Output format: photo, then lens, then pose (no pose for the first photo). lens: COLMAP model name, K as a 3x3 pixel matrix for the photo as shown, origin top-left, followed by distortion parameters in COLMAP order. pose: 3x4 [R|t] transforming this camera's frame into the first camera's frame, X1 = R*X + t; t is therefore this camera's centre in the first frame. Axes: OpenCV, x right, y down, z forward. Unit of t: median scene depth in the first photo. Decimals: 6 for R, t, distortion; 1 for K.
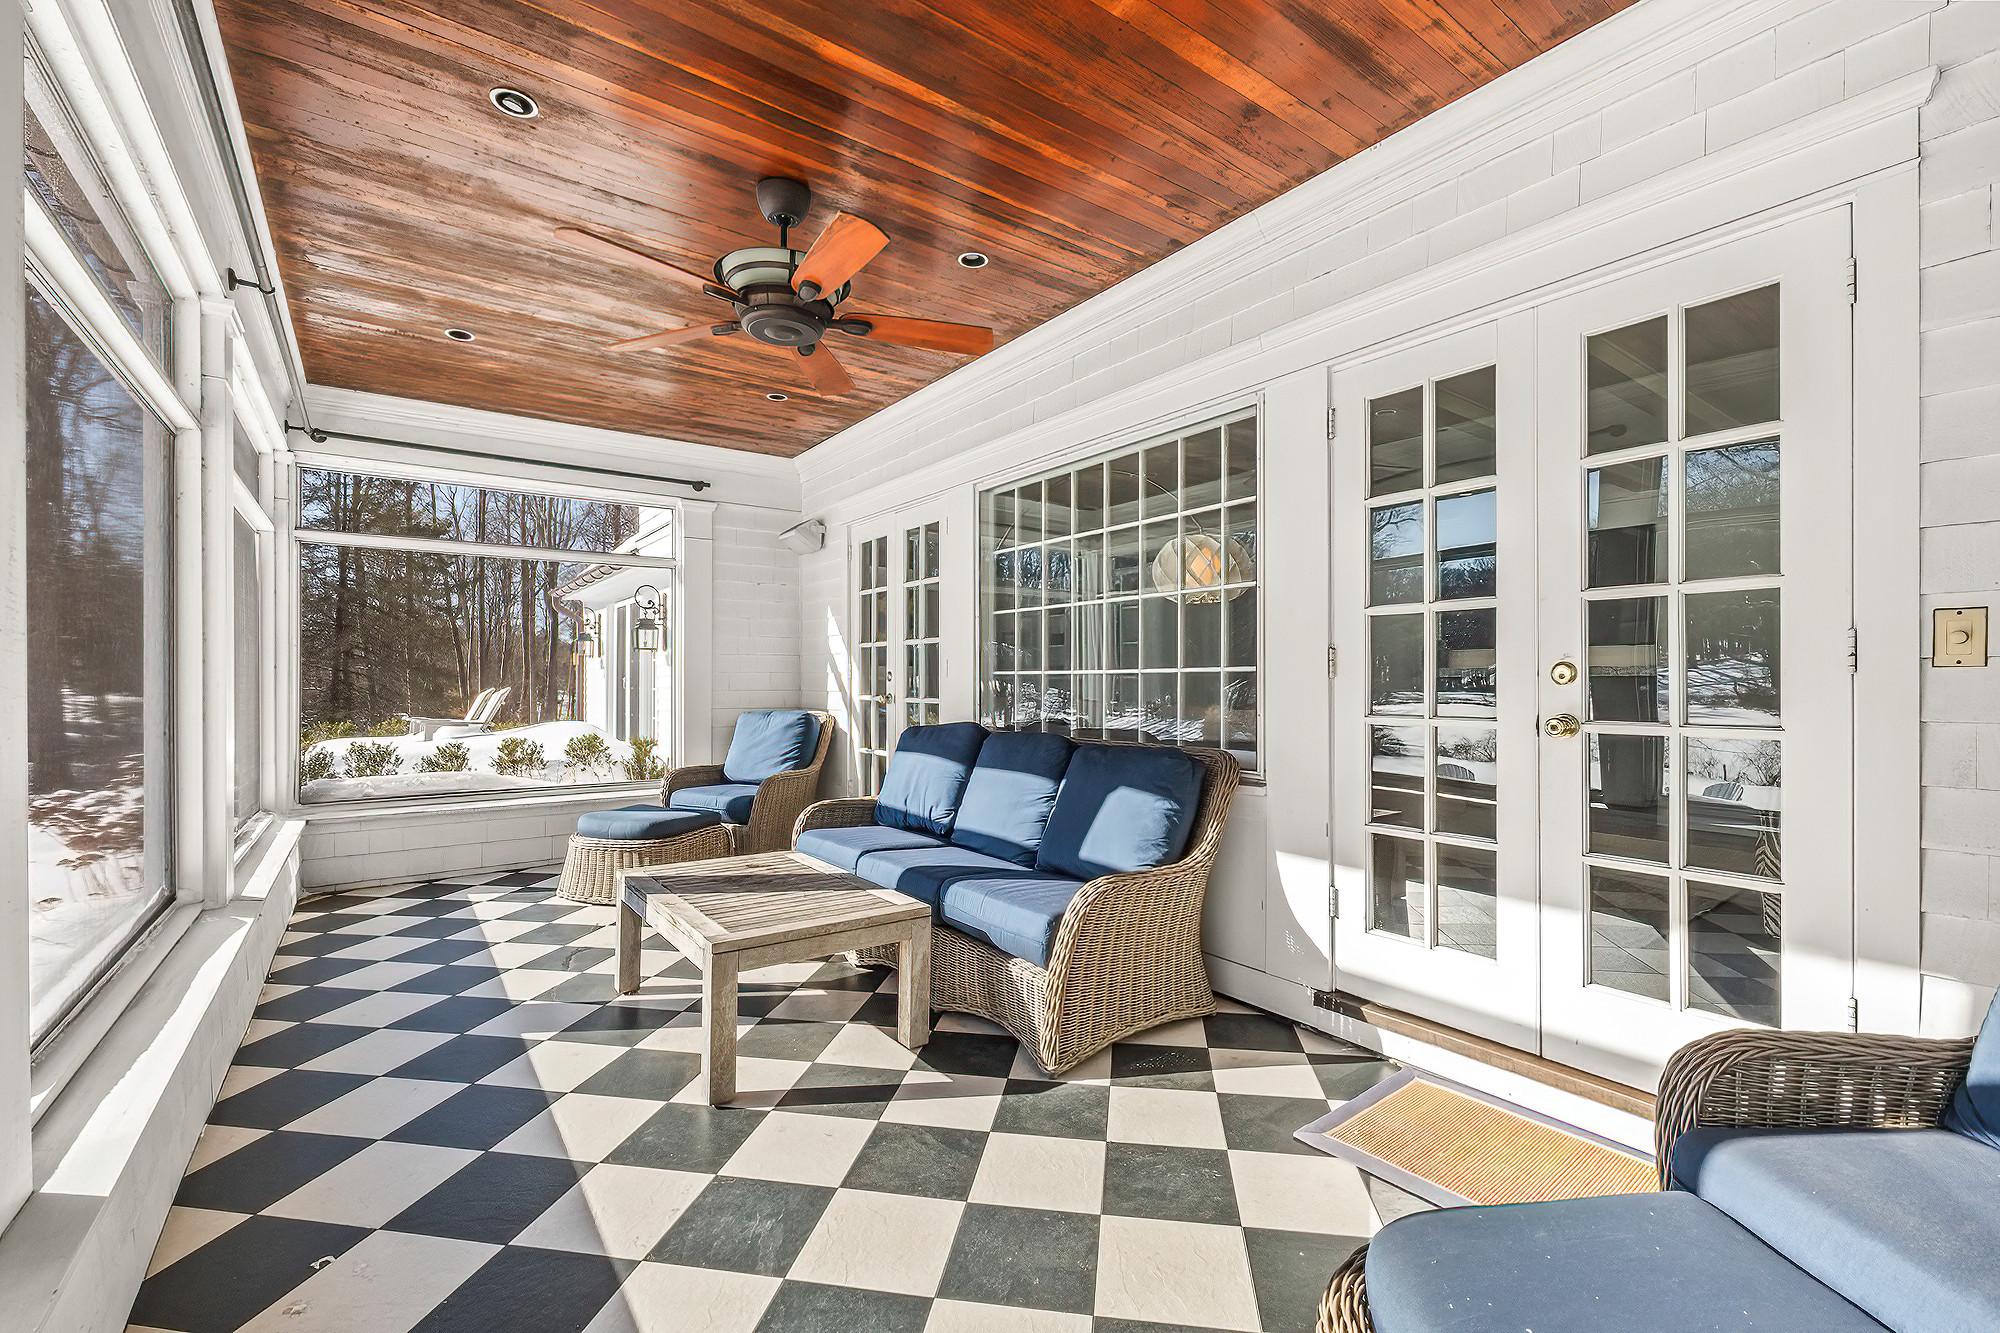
lens RADIAL K [[852.4, 0, 991.0], [0, 852.4, 677.3], [0, 0, 1]] dist [0.000280, -0.000770]
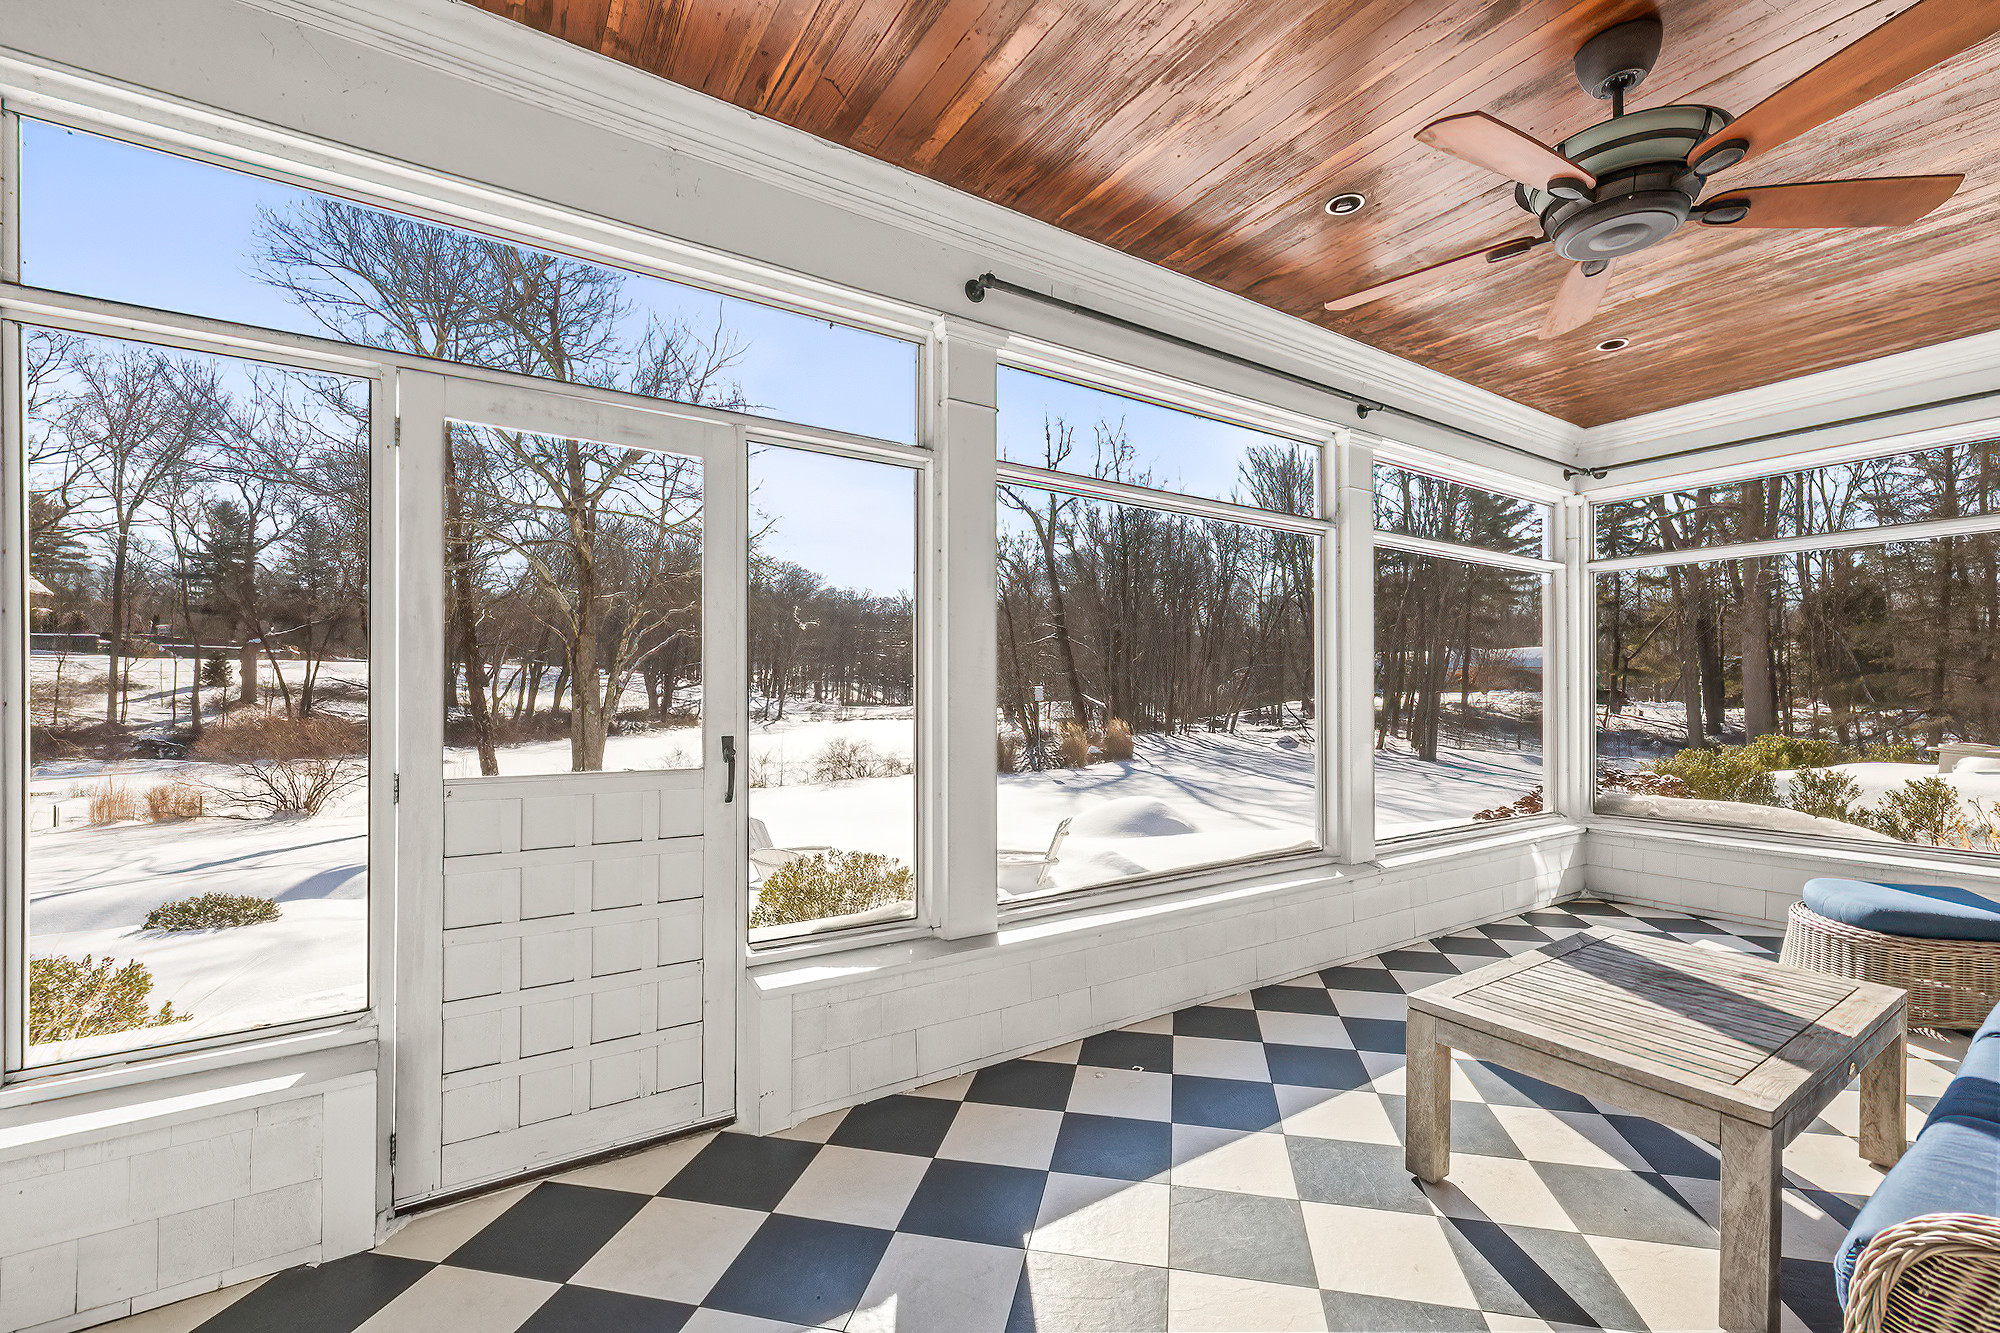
lens RADIAL K [[852.4, 0, 1037.0], [0, 852.4, 691.4], [0, 0, 1]] dist [0.000280, -0.000770]
pose [[-0.034317, -0.000174, -0.999411, 0.367698], [0.002001, 0.999998, -0.000243, -0.009531], [0.999409, -0.002008, -0.034316, 0.381849]]
